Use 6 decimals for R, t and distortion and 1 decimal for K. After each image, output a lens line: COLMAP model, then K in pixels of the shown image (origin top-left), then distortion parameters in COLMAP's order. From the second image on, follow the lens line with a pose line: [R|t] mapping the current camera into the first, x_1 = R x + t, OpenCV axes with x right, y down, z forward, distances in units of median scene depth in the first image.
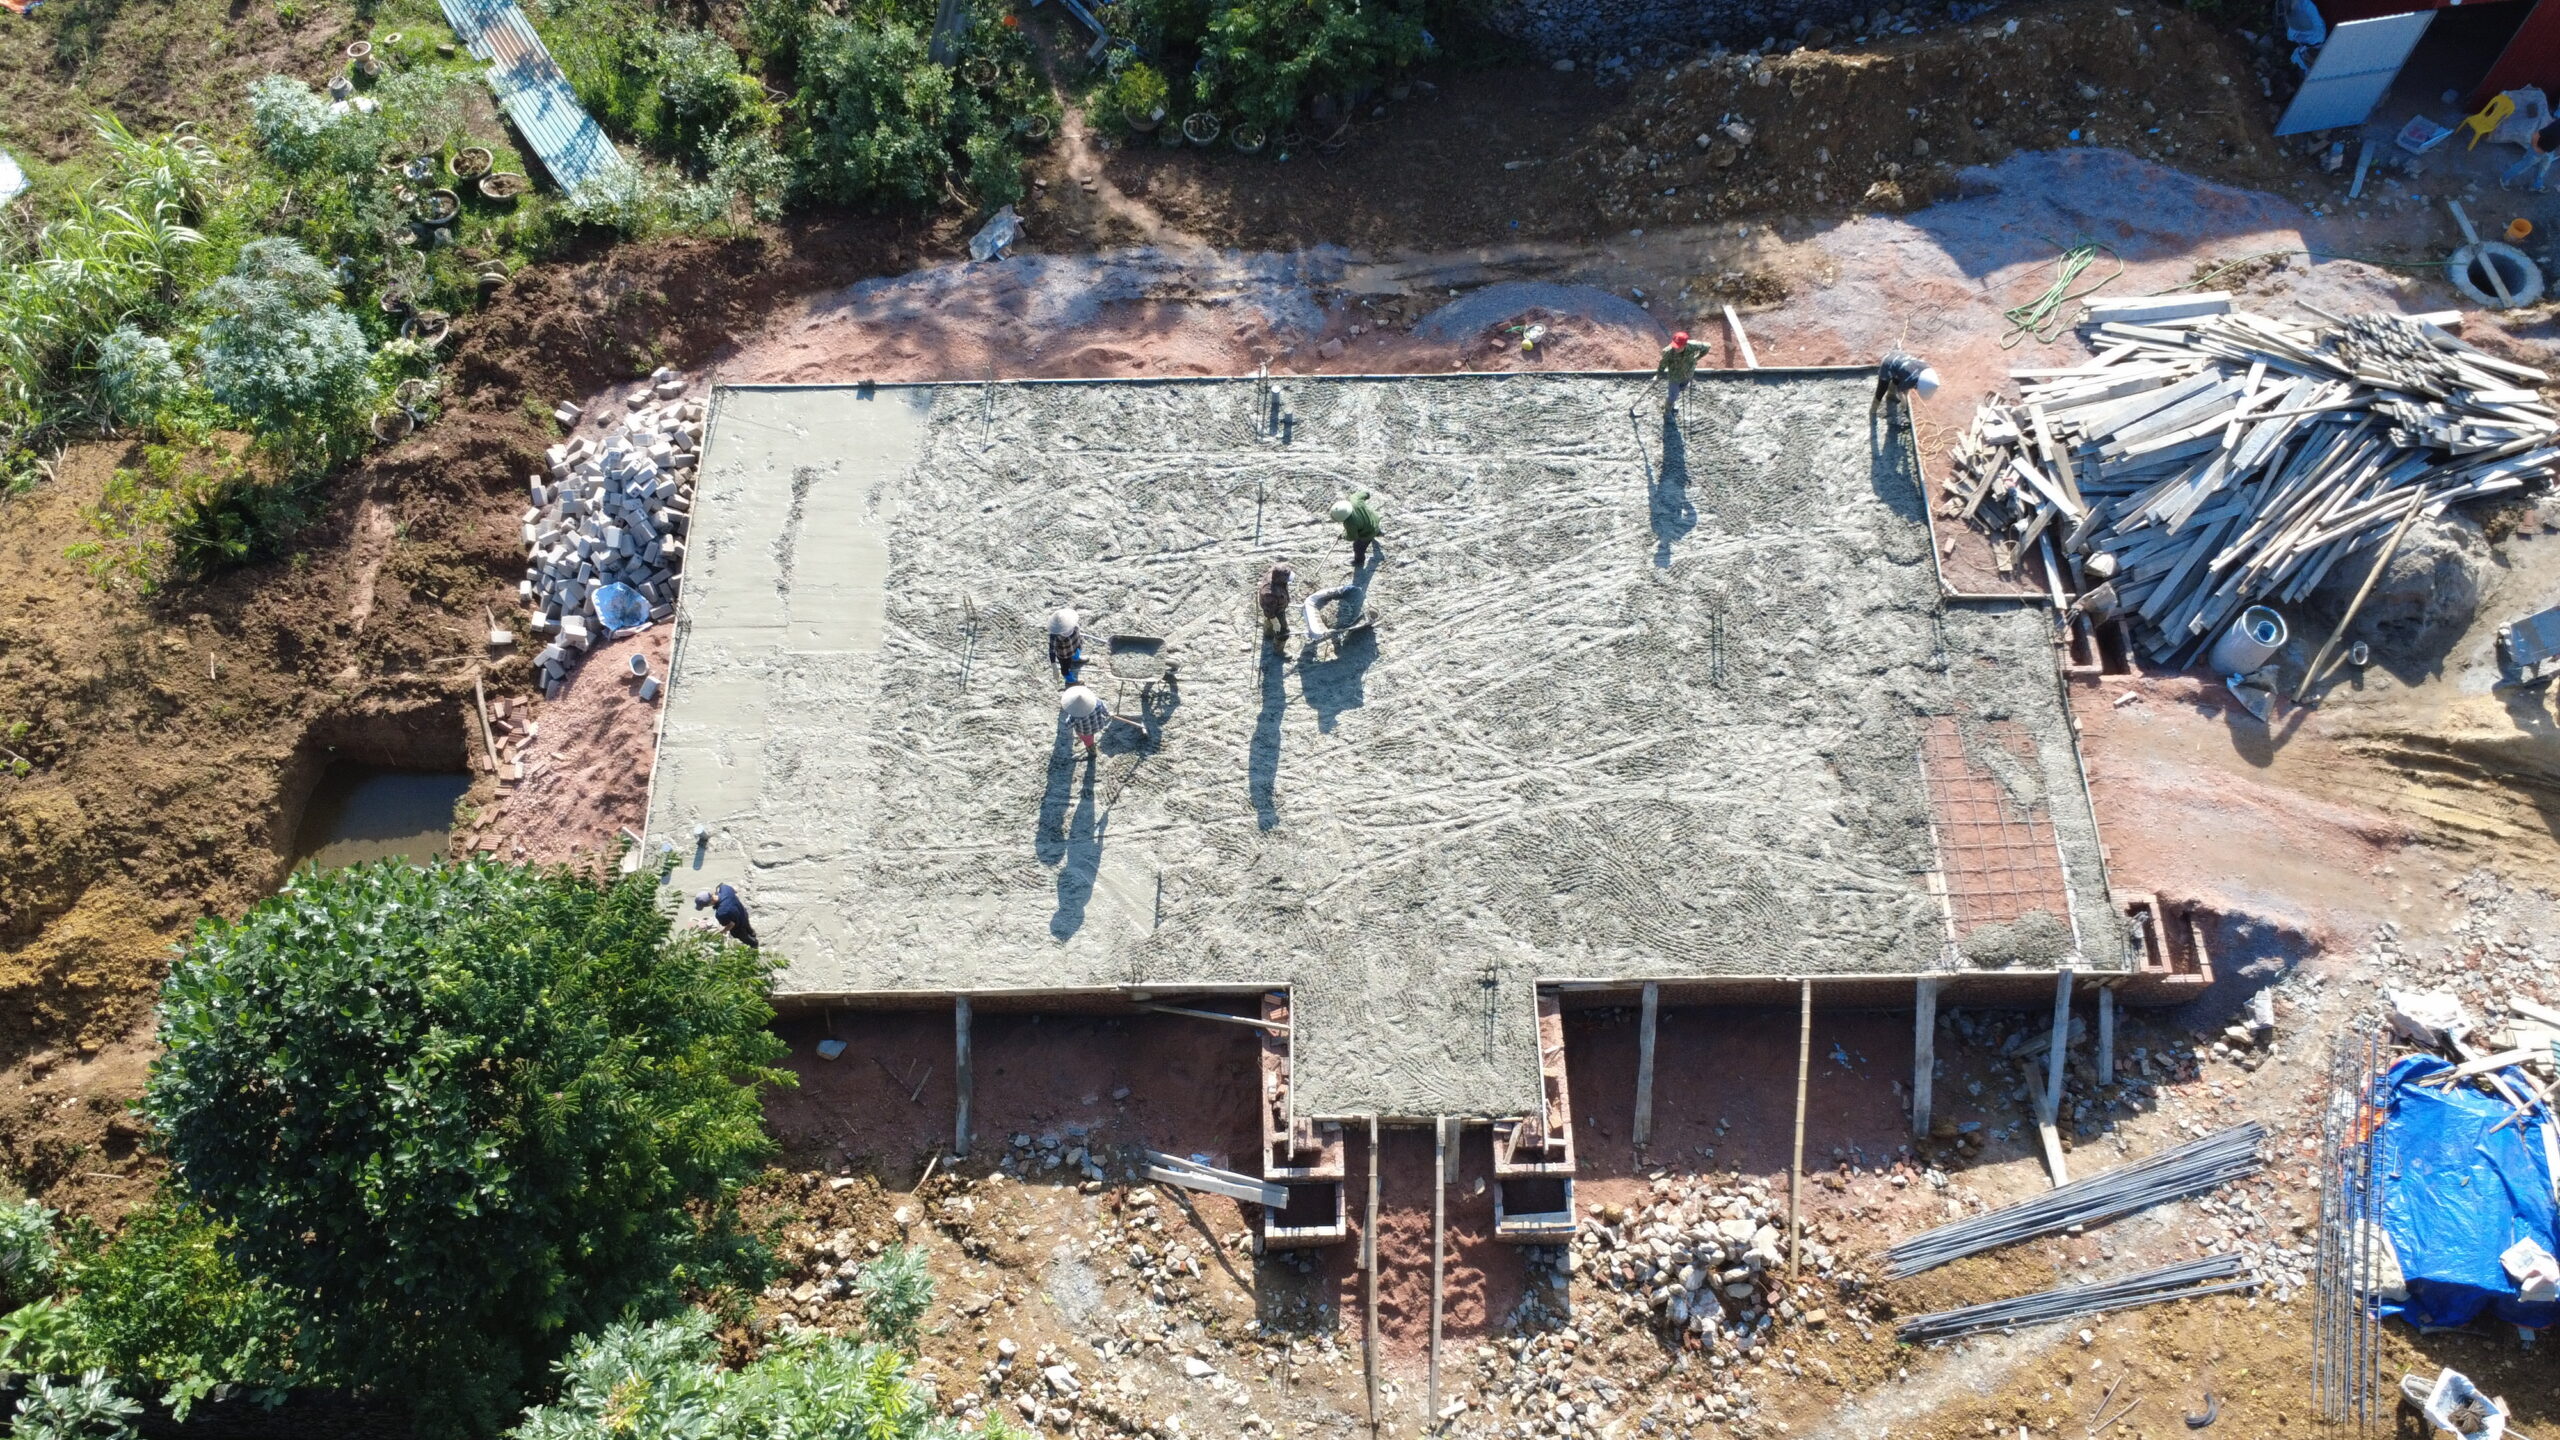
lens RADIAL K [[1931.2, 0, 1280.0], [0, 1931.2, 720.0], [0, 0, 1]] dist [0.011592, -0.012940]
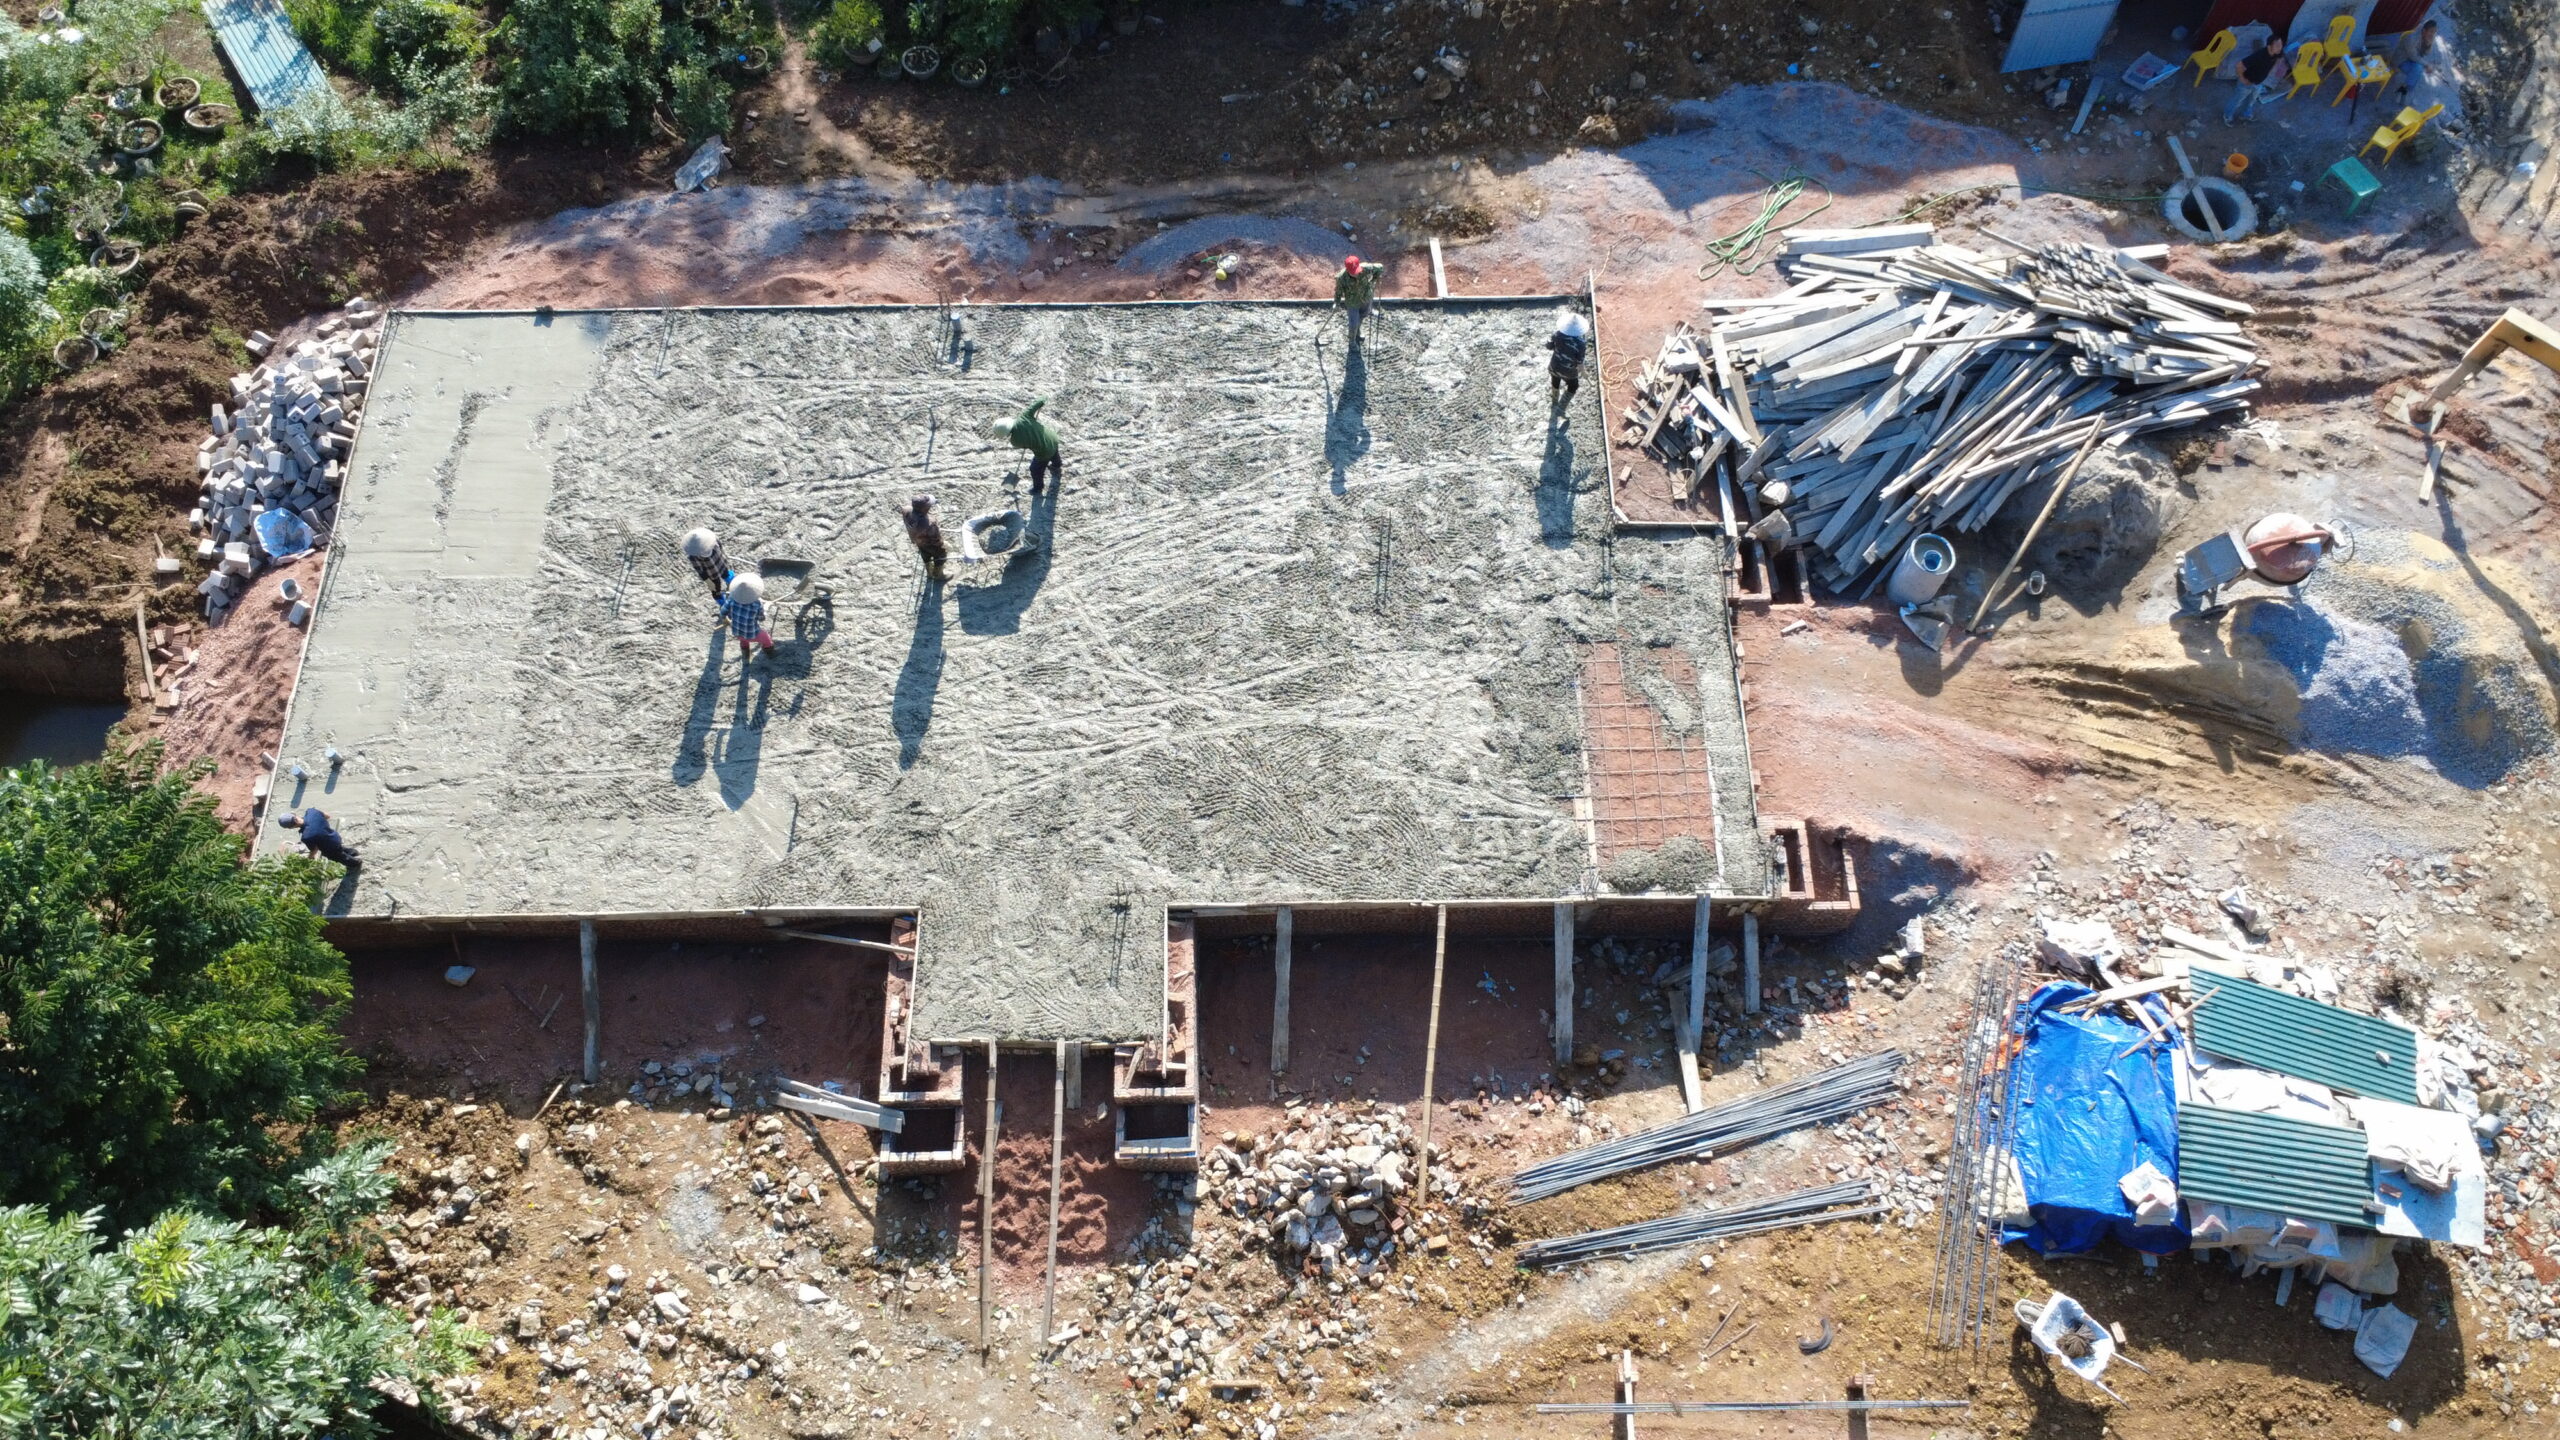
lens RADIAL K [[1931.2, 0, 1280.0], [0, 1931.2, 720.0], [0, 0, 1]] dist [0.011592, -0.012940]
pose [[0.999994, 0.002144, 0.002896, 0.172071], [-0.002146, 0.999998, 0.000612, 0.036629], [-0.002895, -0.000618, 0.999996, 0.012013]]
